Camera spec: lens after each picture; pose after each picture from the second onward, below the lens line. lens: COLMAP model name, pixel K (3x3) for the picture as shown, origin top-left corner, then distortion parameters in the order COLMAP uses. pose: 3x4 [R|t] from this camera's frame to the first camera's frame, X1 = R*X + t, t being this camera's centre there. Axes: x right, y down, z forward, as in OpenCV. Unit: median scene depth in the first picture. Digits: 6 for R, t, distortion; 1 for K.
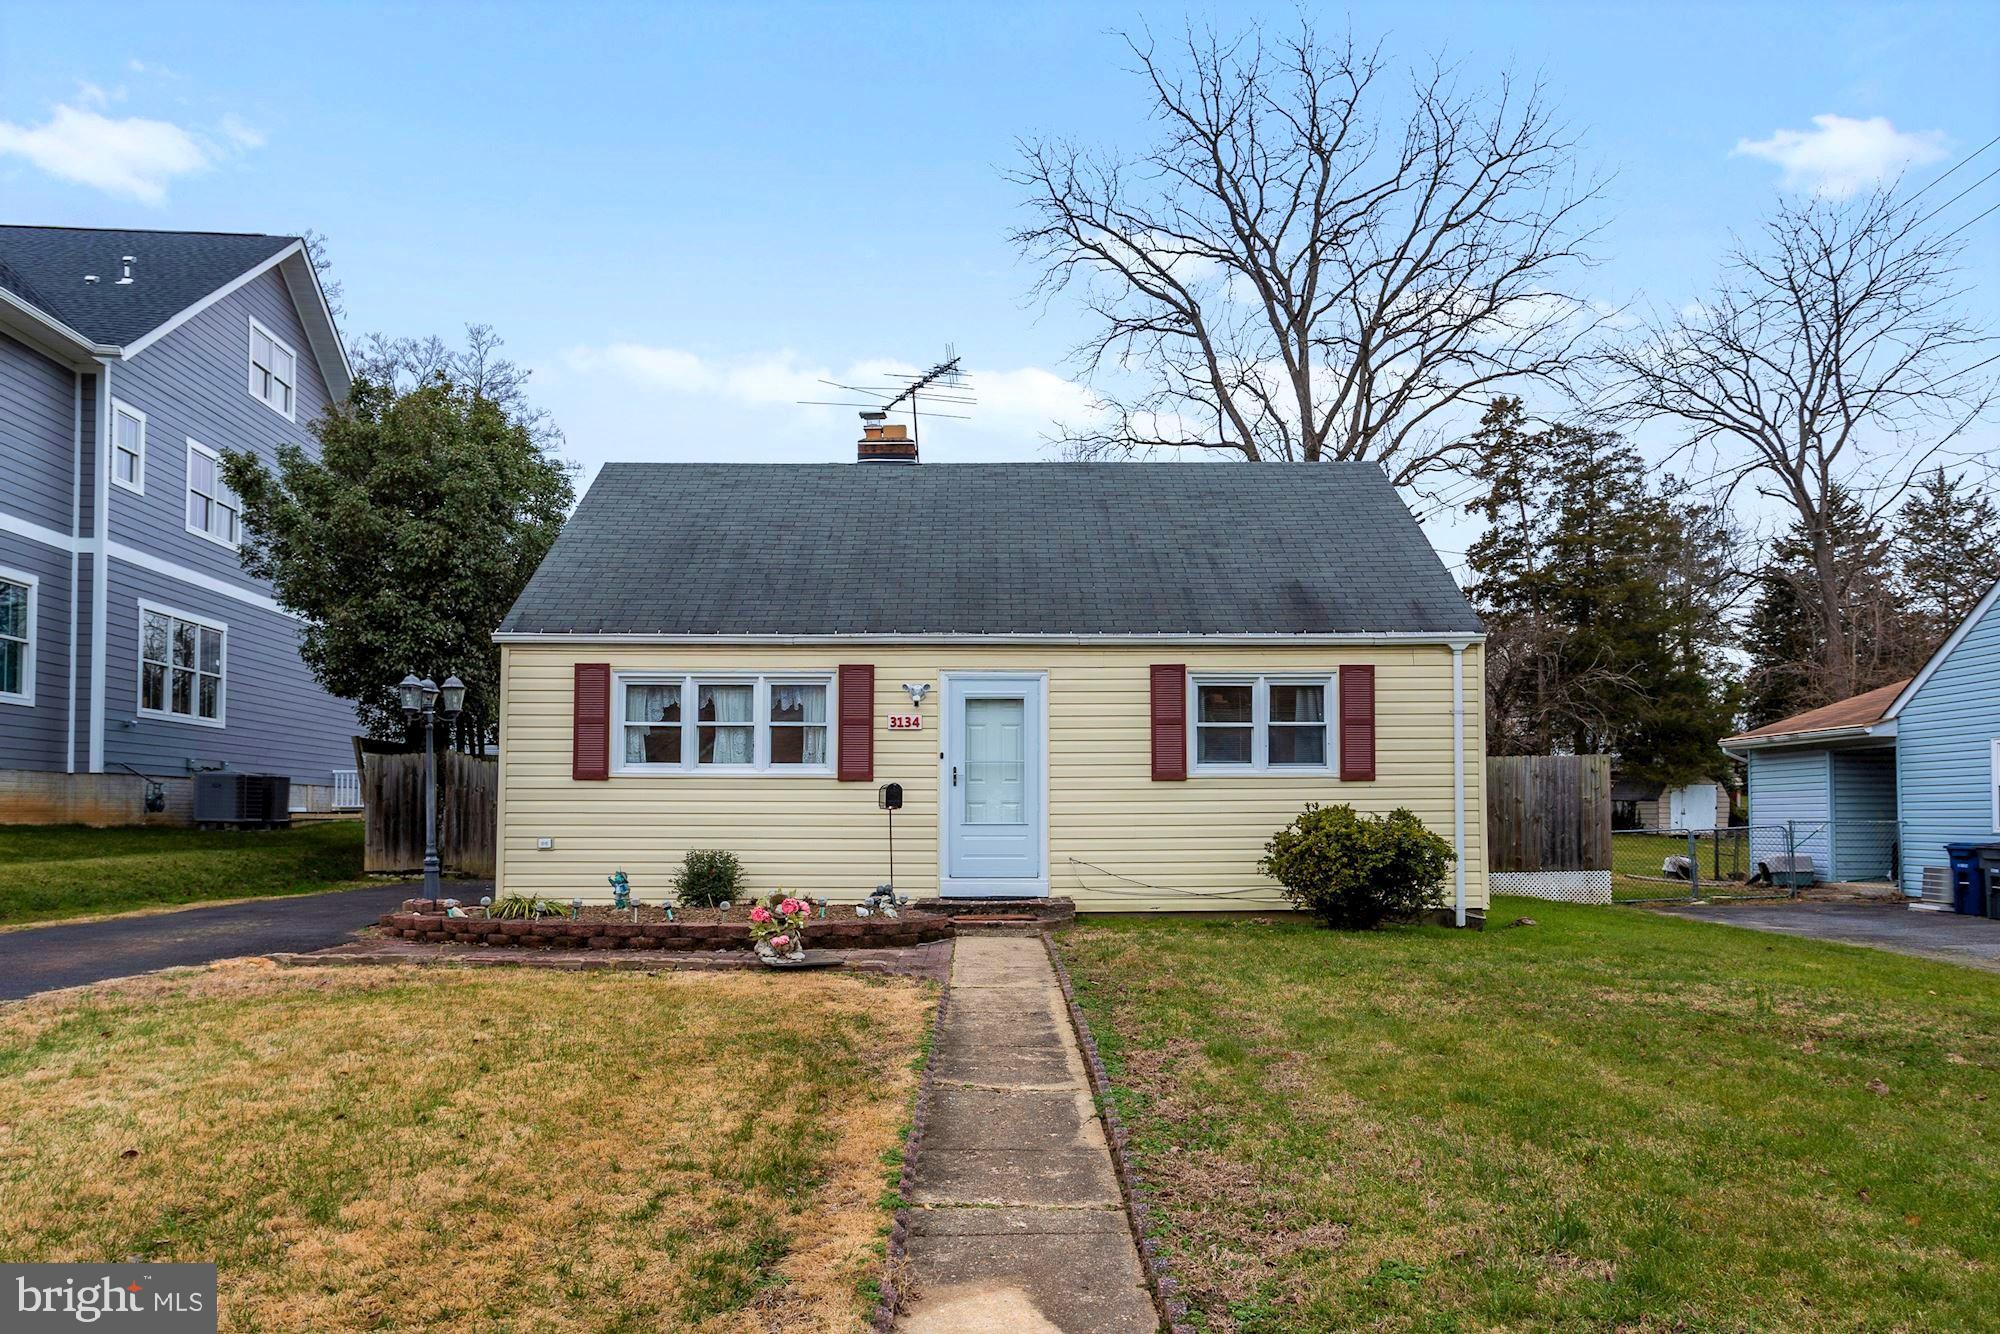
lens RADIAL K [[1276.6, 0, 1056.9], [0, 1276.6, 765.3], [0, 0, 1]] dist [-0.001729, -0.000497]
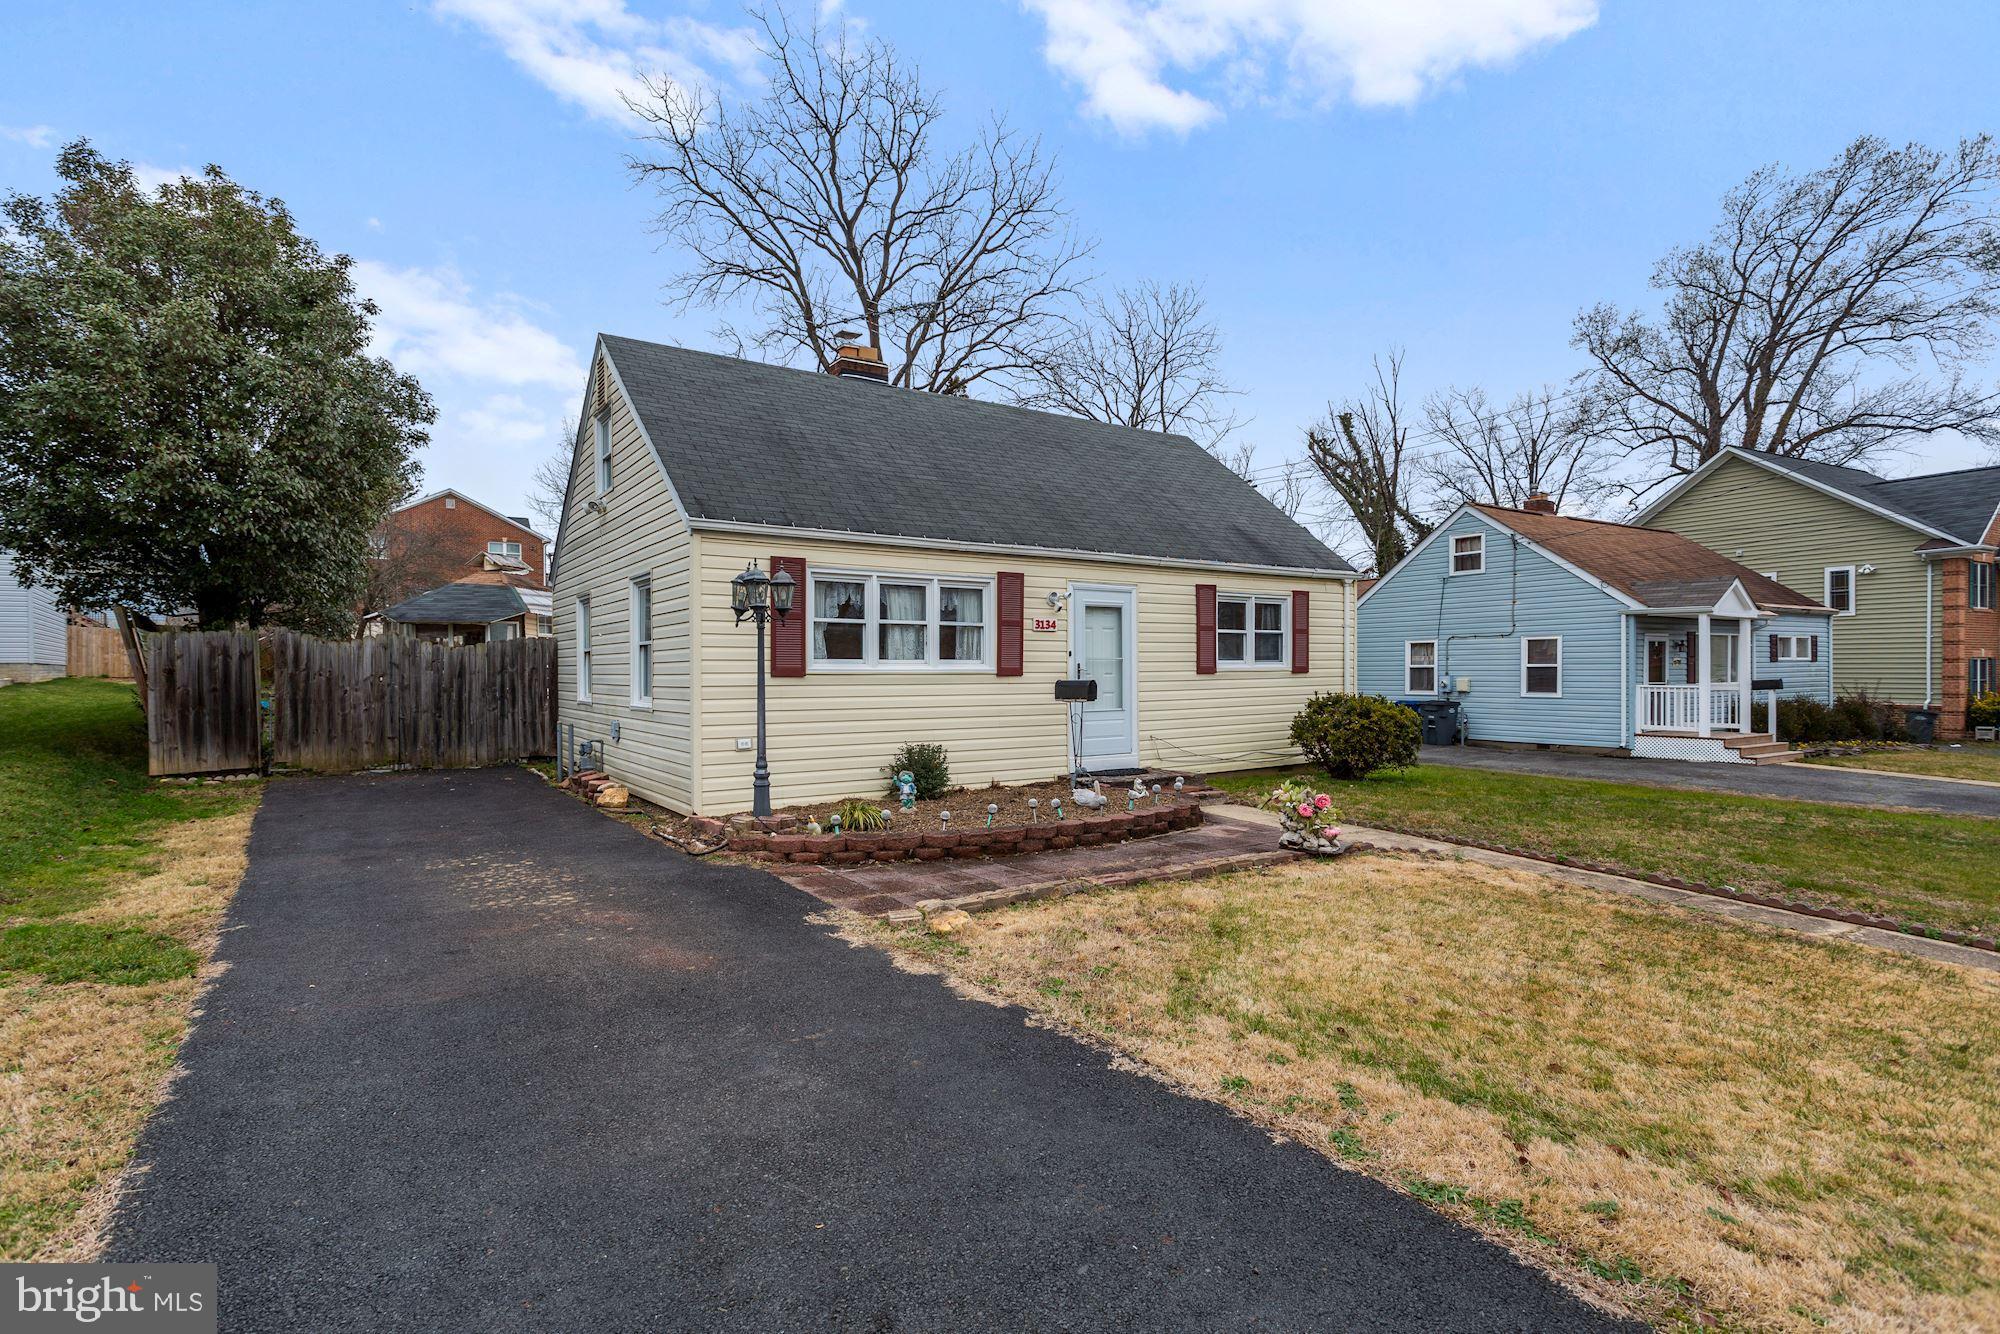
lens RADIAL K [[955.2, 0, 1000.0], [0, 955.2, 667.0], [0, 0, 1]] dist [0.000406, 0.000052]
pose [[0.836434, -0.002119, 0.548064, -0.624274], [-0.018782, 0.999294, 0.032527, -0.022670], [-0.547746, -0.037501, 0.835804, 0.295972]]
